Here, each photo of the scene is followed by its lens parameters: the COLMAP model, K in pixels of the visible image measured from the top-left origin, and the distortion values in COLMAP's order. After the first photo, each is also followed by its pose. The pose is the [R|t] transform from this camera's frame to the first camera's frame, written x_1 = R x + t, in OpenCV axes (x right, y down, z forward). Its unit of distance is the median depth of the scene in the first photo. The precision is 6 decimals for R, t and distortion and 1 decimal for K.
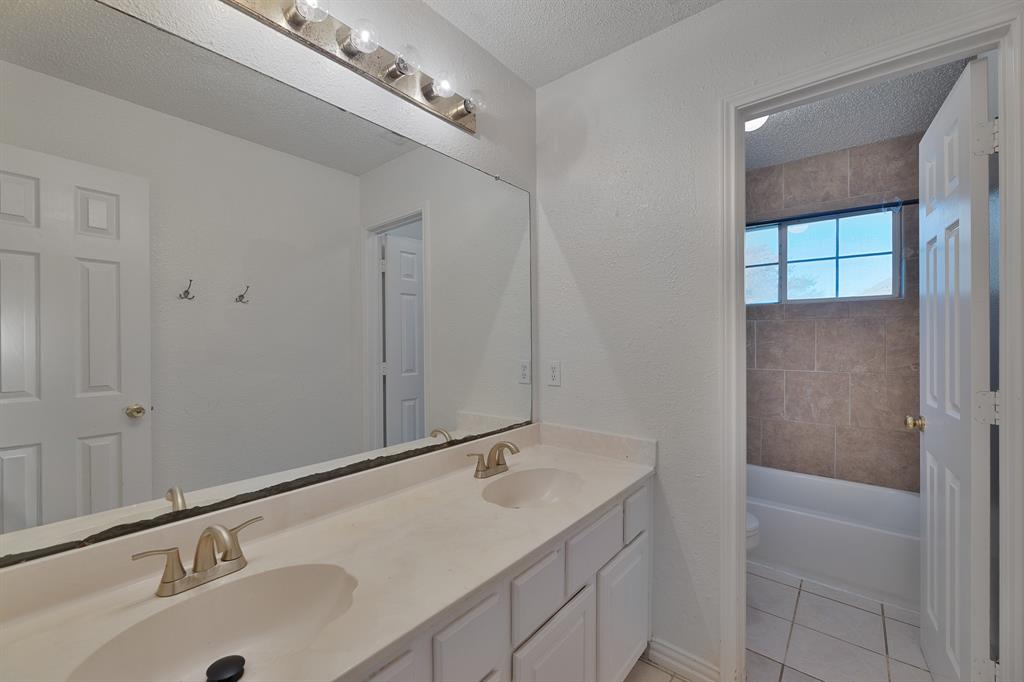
lens RADIAL K [[415.1, 0, 514.6], [0, 415.1, 341.0], [0, 0, 1]] dist [-0.005689, 0.000769]
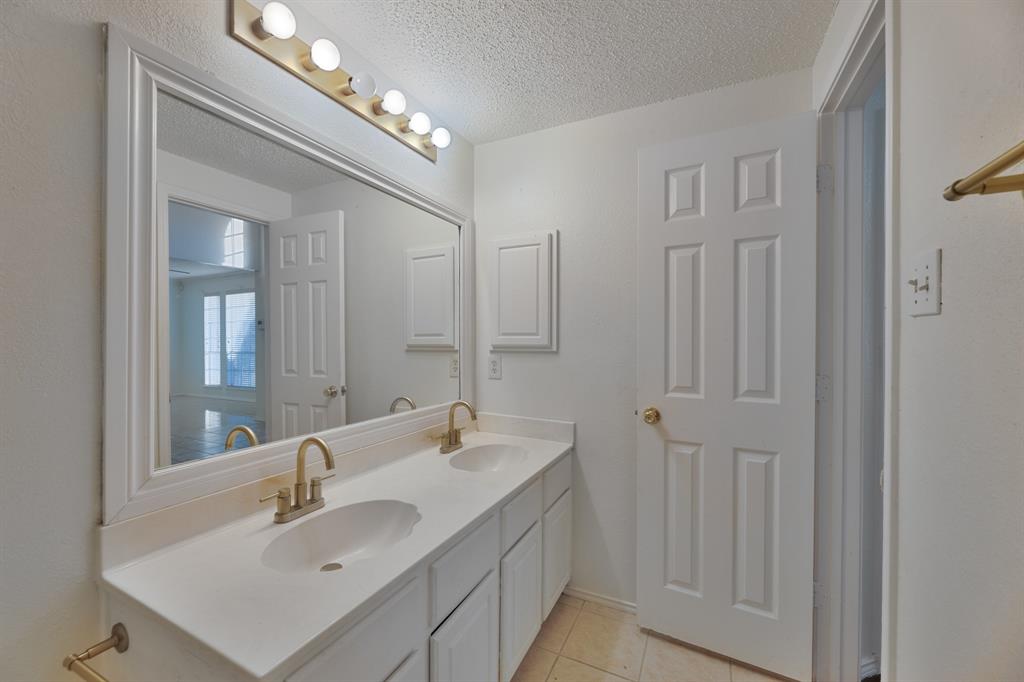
lens RADIAL K [[415.1, 0, 514.7], [0, 415.1, 340.8], [0, 0, 1]] dist [-0.005689, 0.000769]
pose [[0.972843, 0.008714, 0.231303, -0.151800], [-0.010640, 0.999918, 0.007080, -0.008603], [-0.231222, -0.009349, 0.972856, -0.206369]]
